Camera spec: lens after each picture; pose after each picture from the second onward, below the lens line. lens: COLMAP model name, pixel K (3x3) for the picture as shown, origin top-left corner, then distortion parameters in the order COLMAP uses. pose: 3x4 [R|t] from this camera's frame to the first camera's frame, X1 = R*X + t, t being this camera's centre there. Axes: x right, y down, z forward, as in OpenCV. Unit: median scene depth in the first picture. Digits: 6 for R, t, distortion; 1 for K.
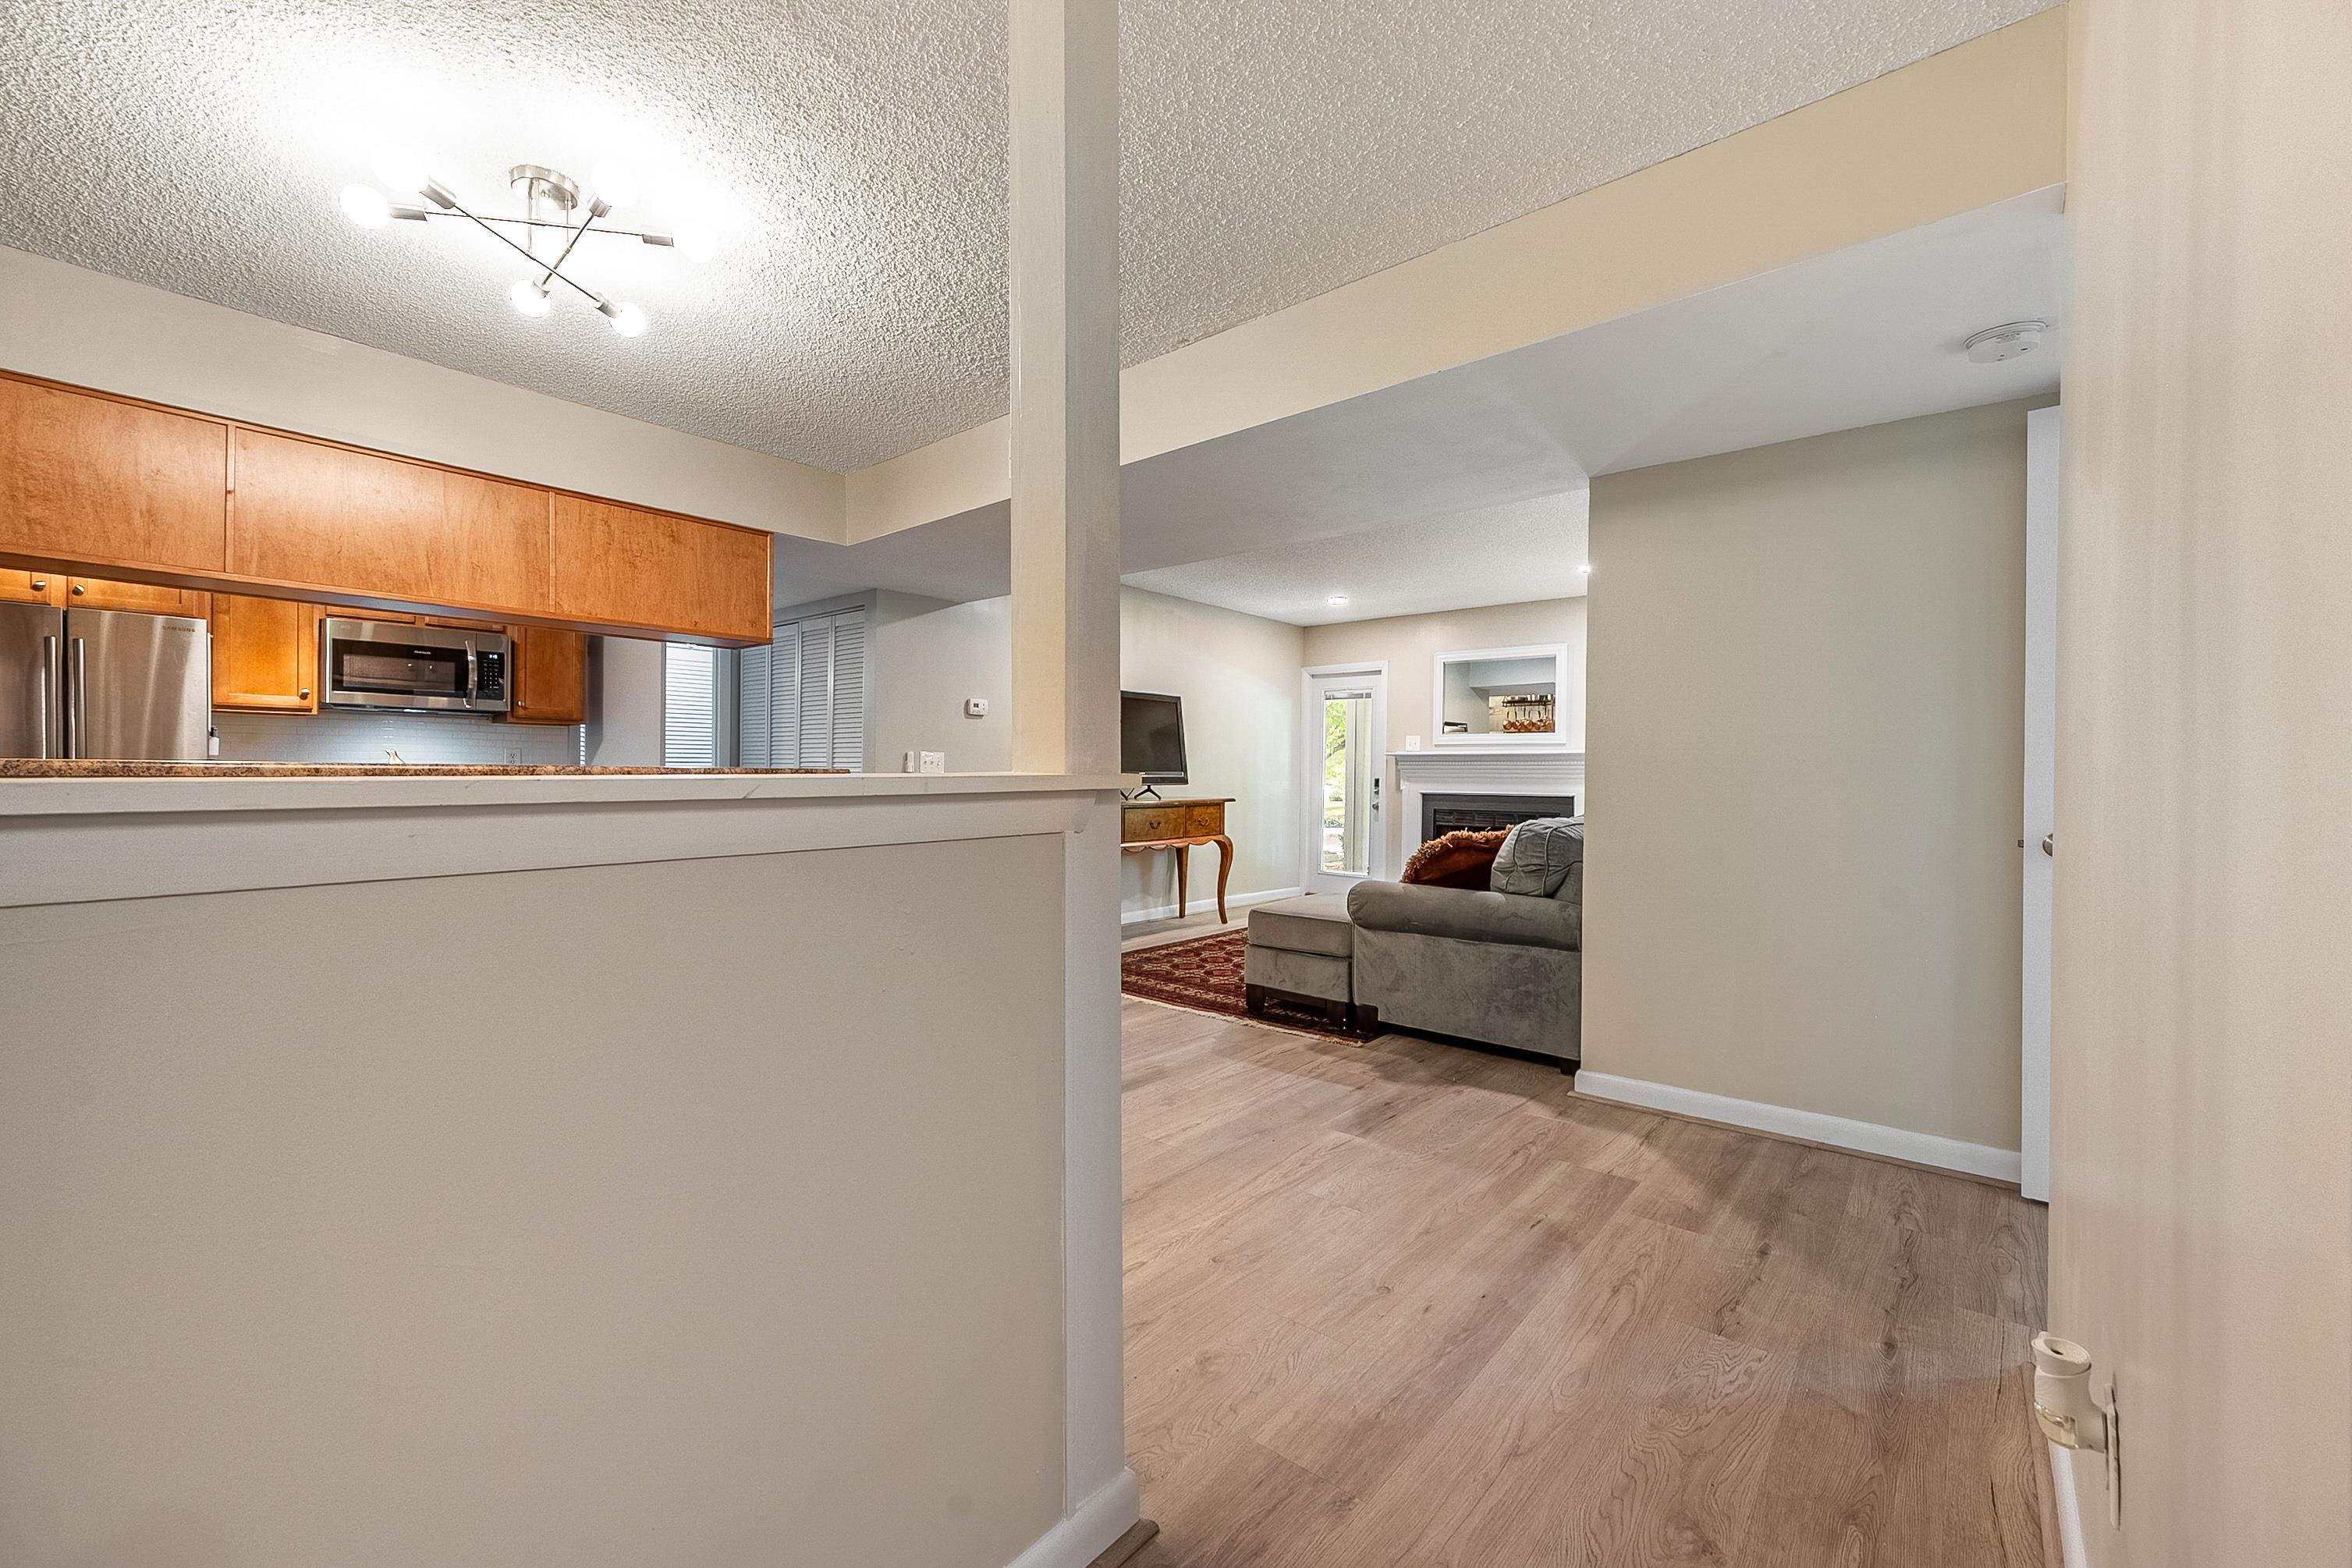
lens RADIAL K [[939.9, 0, 1176.0], [0, 939.9, 784.0], [0, 0, 1]] dist [0.000922, 0.000079]
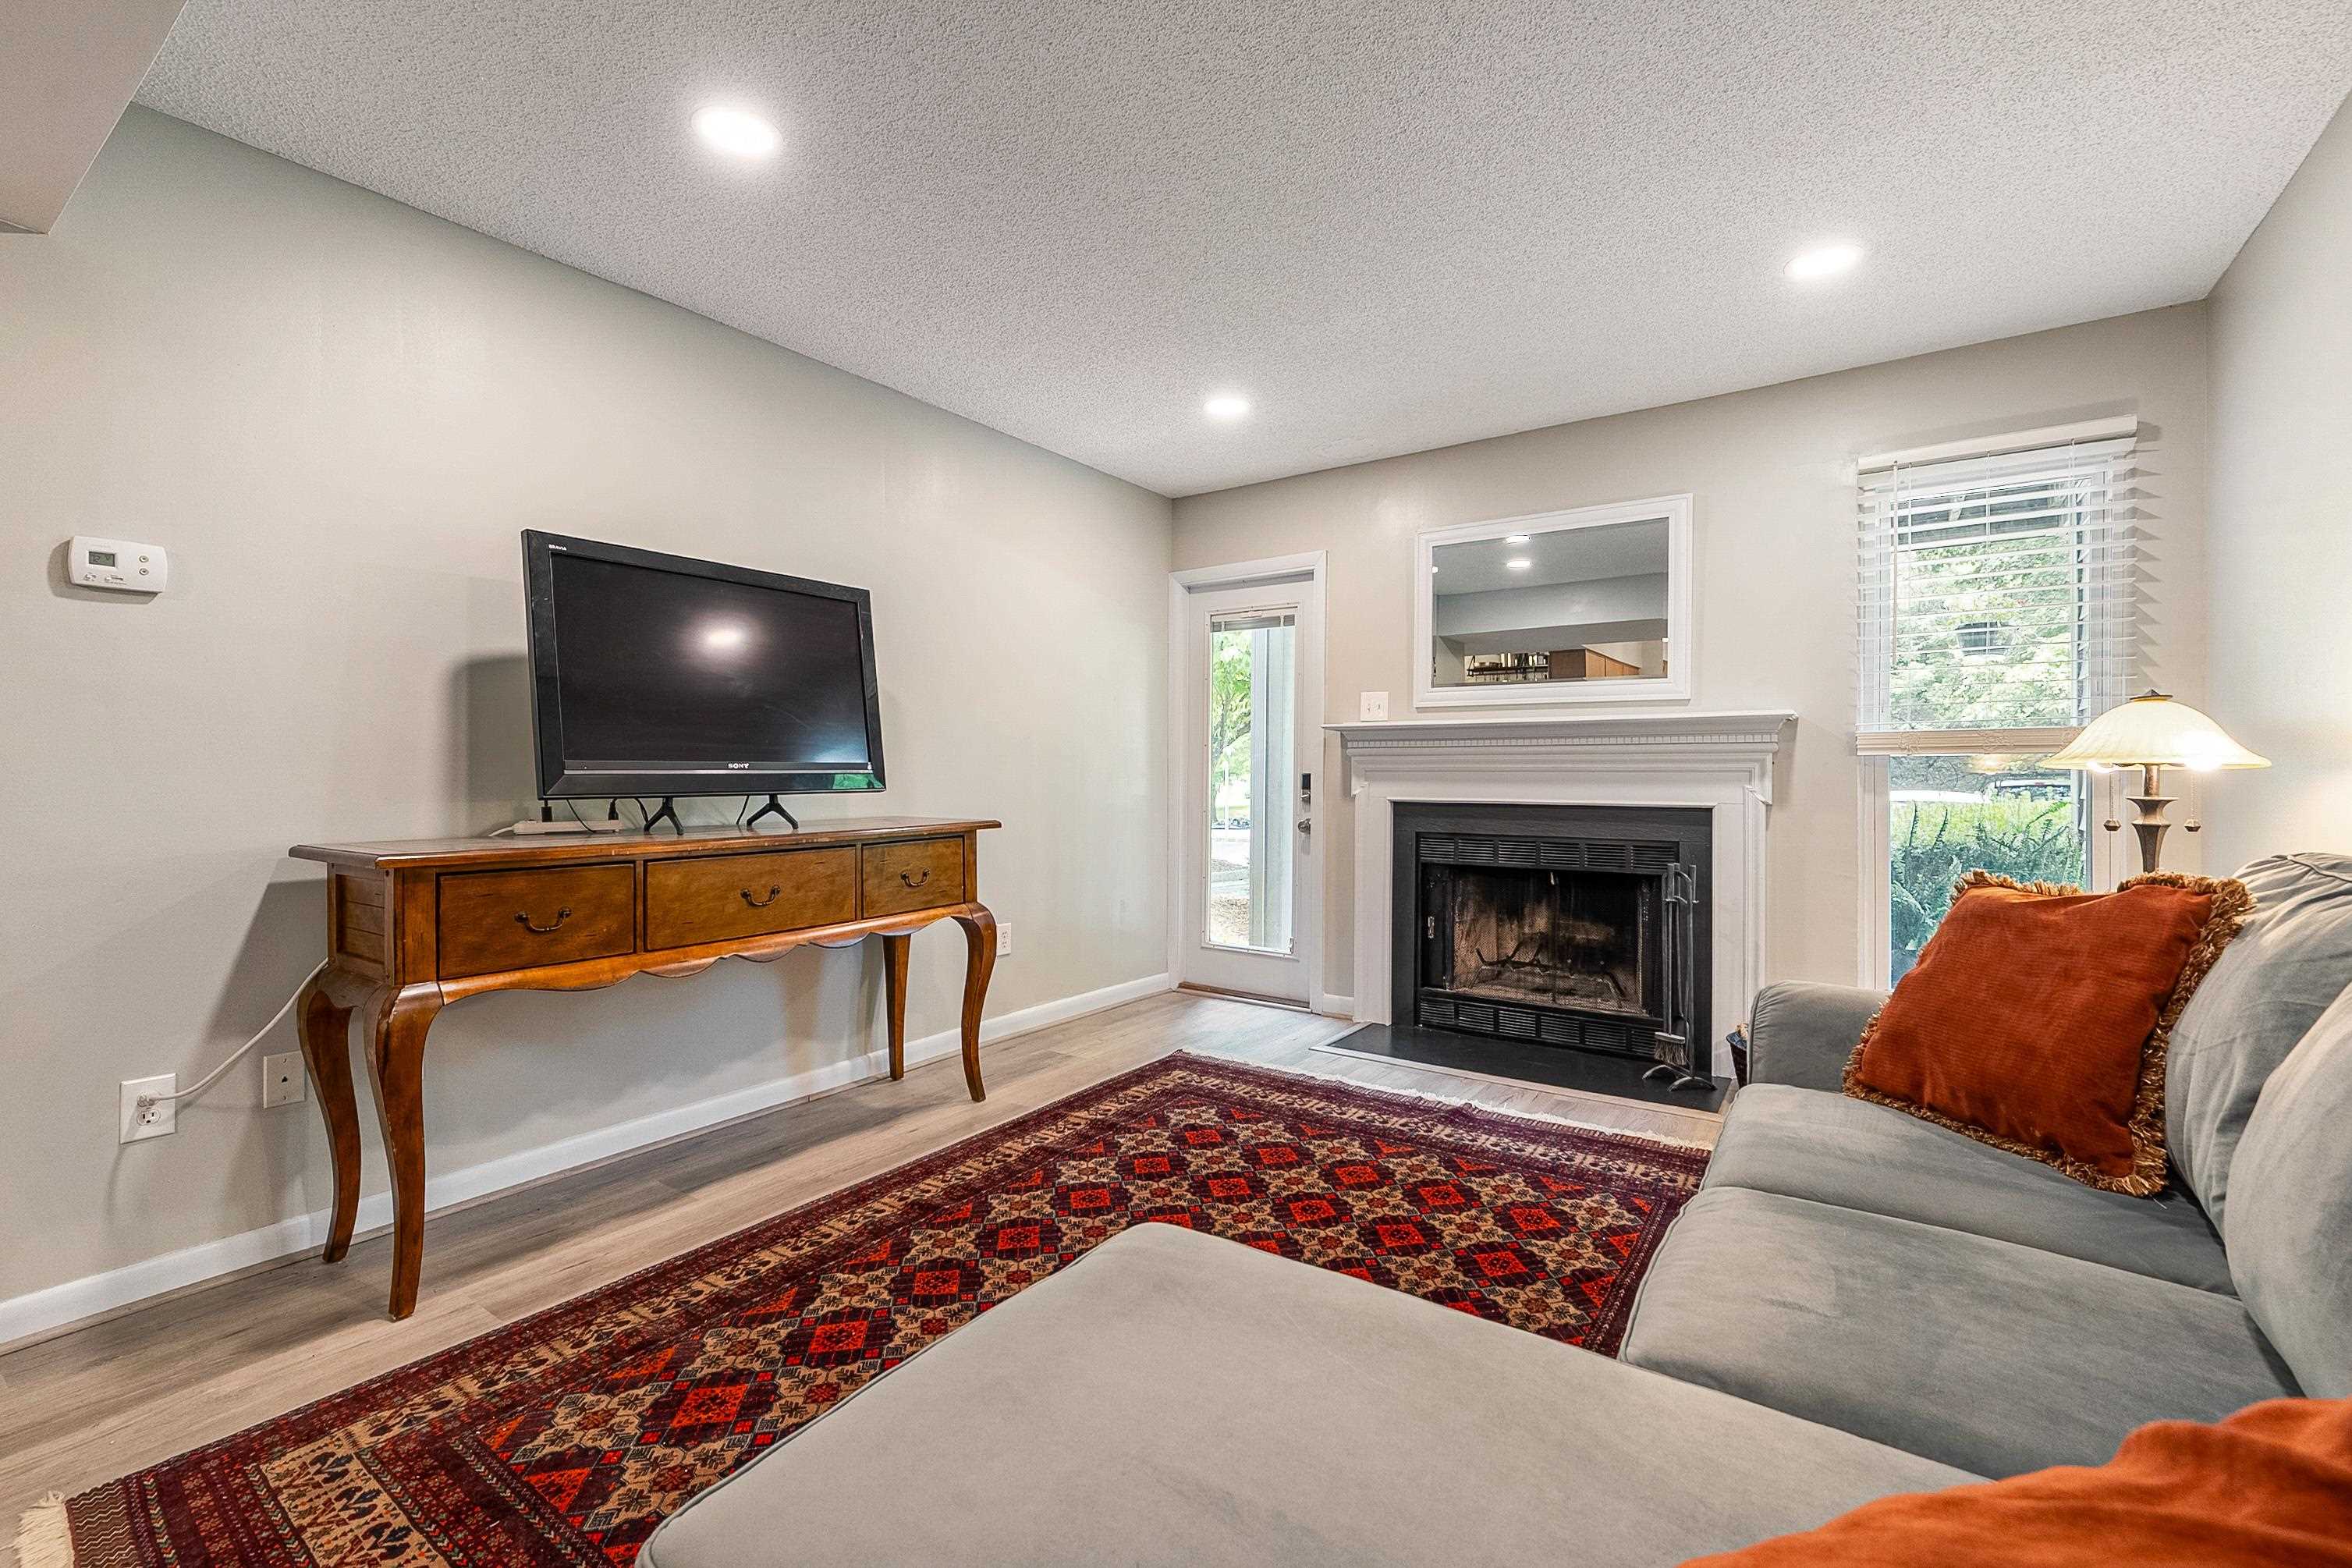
lens RADIAL K [[1000.6, 0, 1172.9], [0, 1000.6, 766.6], [0, 0, 1]] dist [-0.000037, 0.000334]
pose [[0.995723, -0.005232, 0.092243, 0.100749], [0.006177, 0.999931, -0.009955, -0.005423], [-0.092184, 0.010482, 0.995687, 0.517822]]
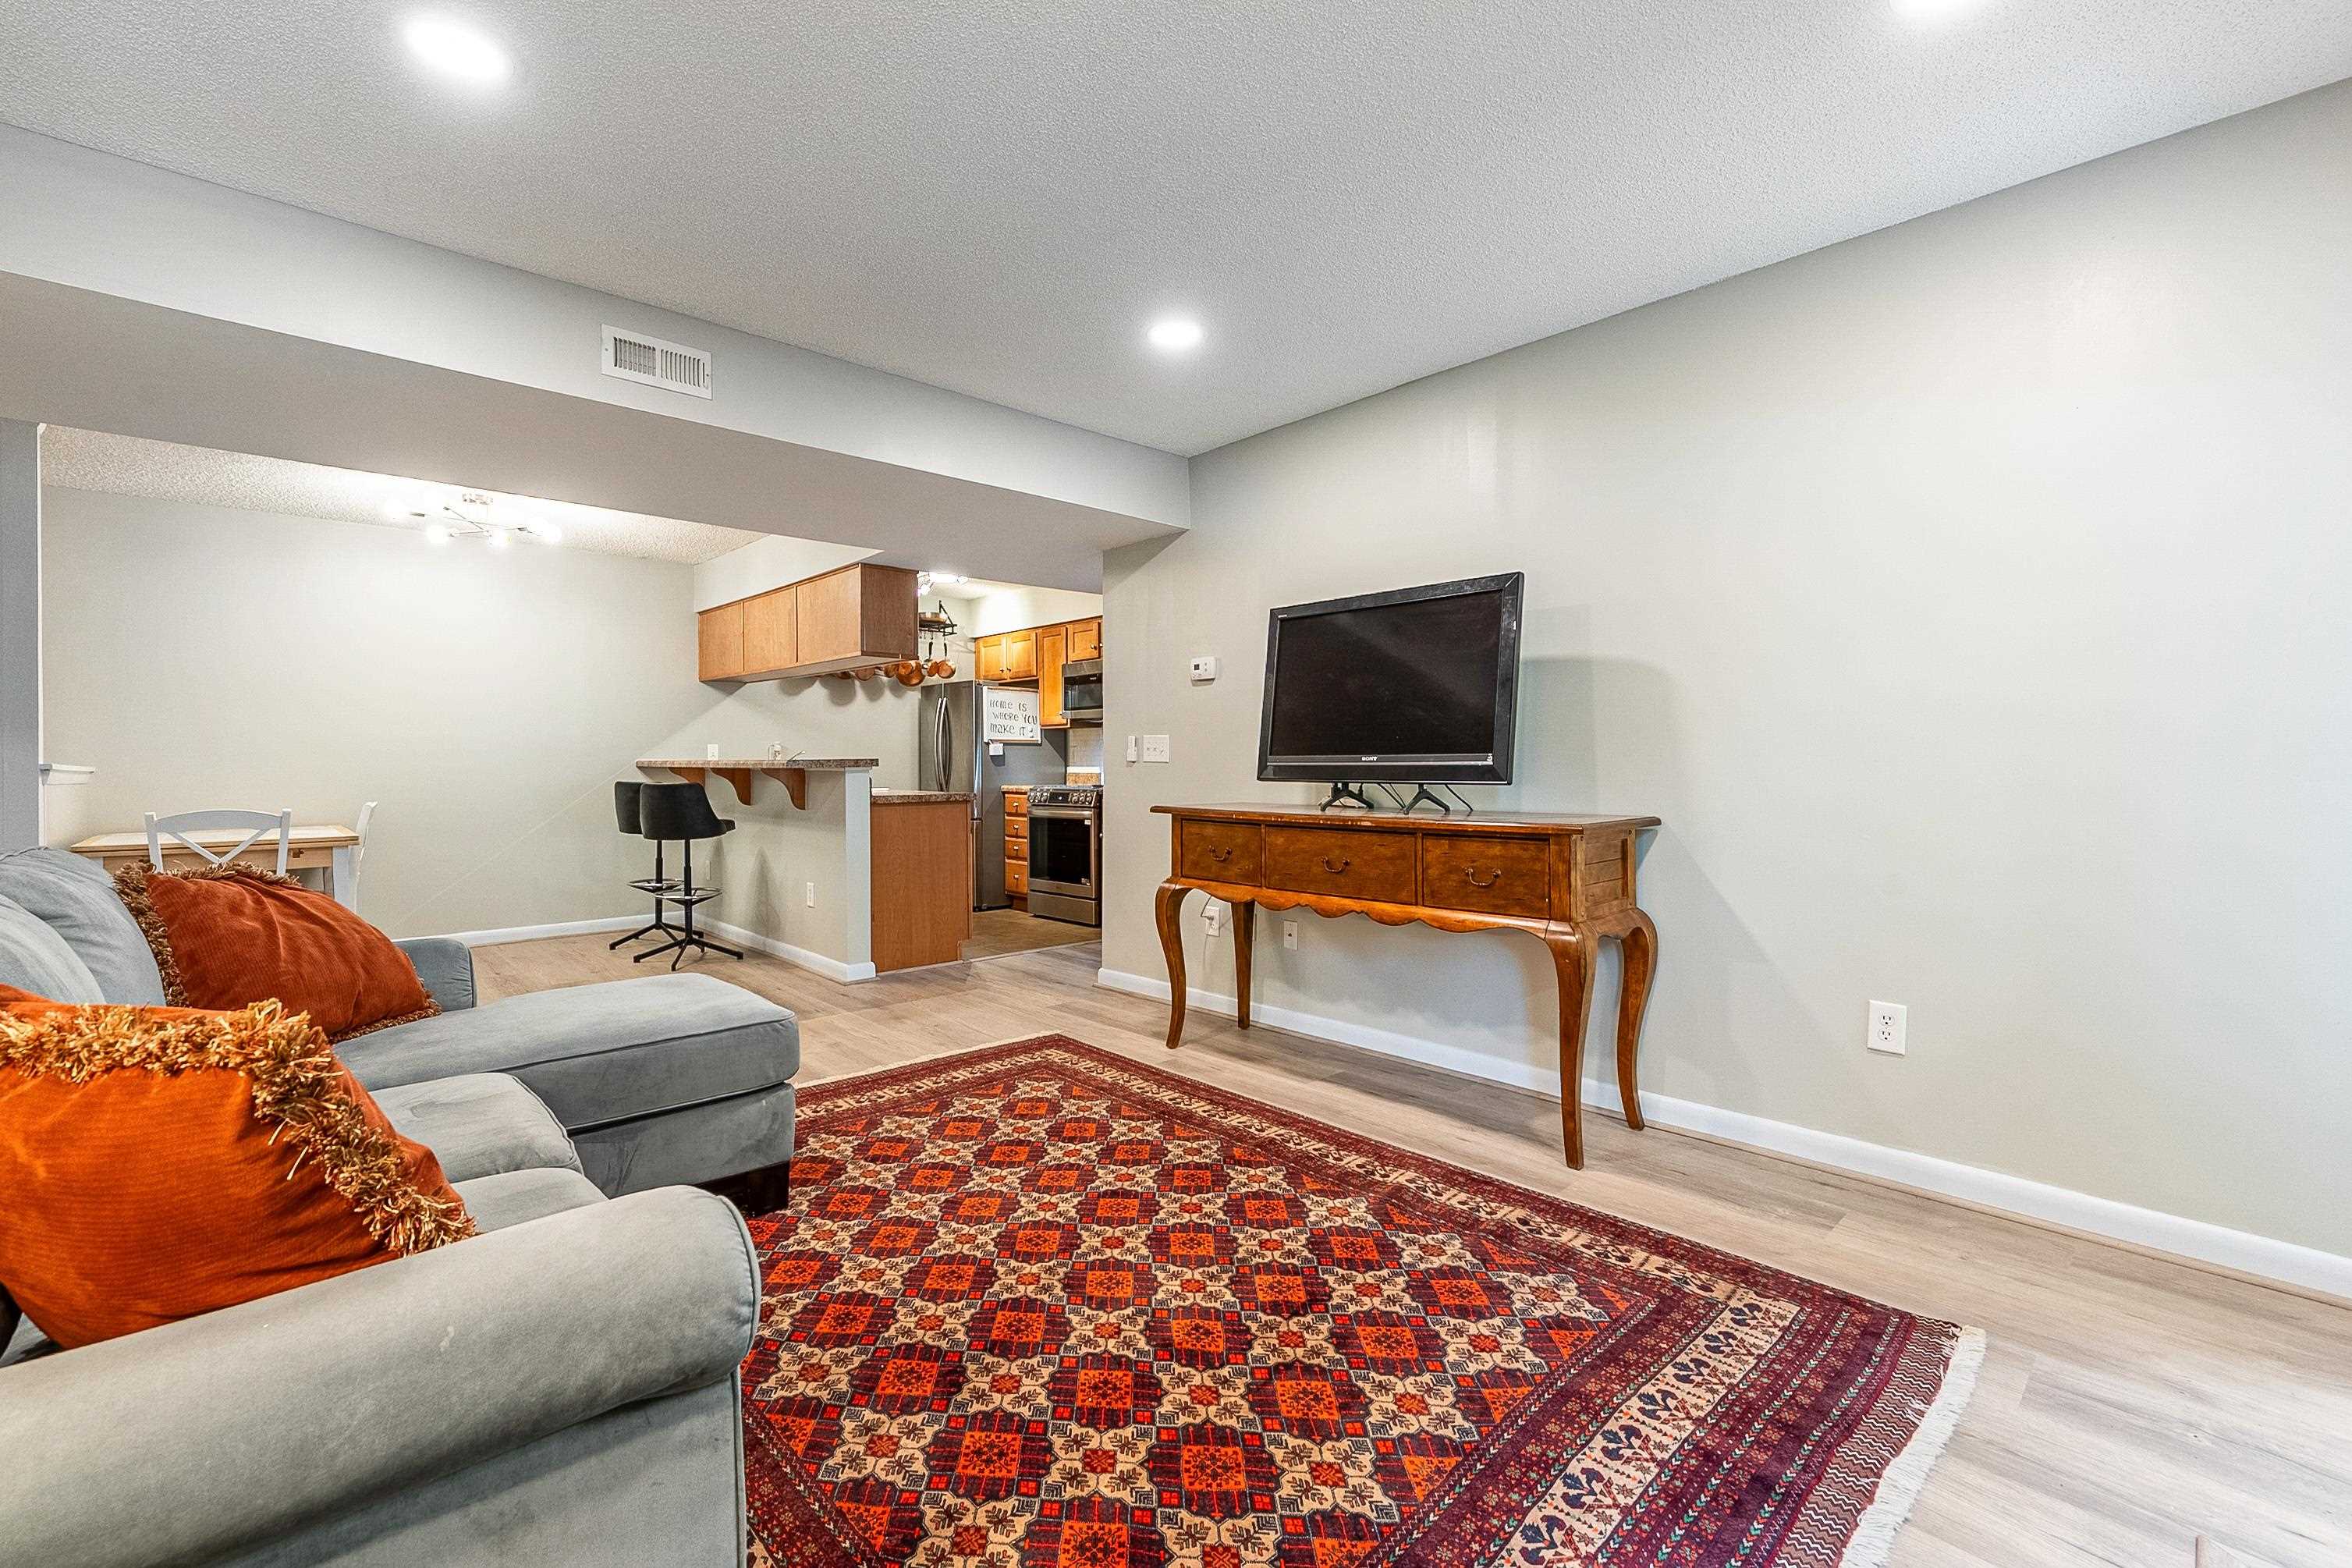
lens RADIAL K [[1000.6, 0, 1172.9], [0, 1000.6, 766.6], [0, 0, 1]] dist [-0.000037, 0.000334]
pose [[-0.118275, 0.001424, -0.992980, 0.454677], [0.000024, 0.999999, 0.001431, -0.007467], [0.992981, 0.000145, -0.118275, 0.893799]]
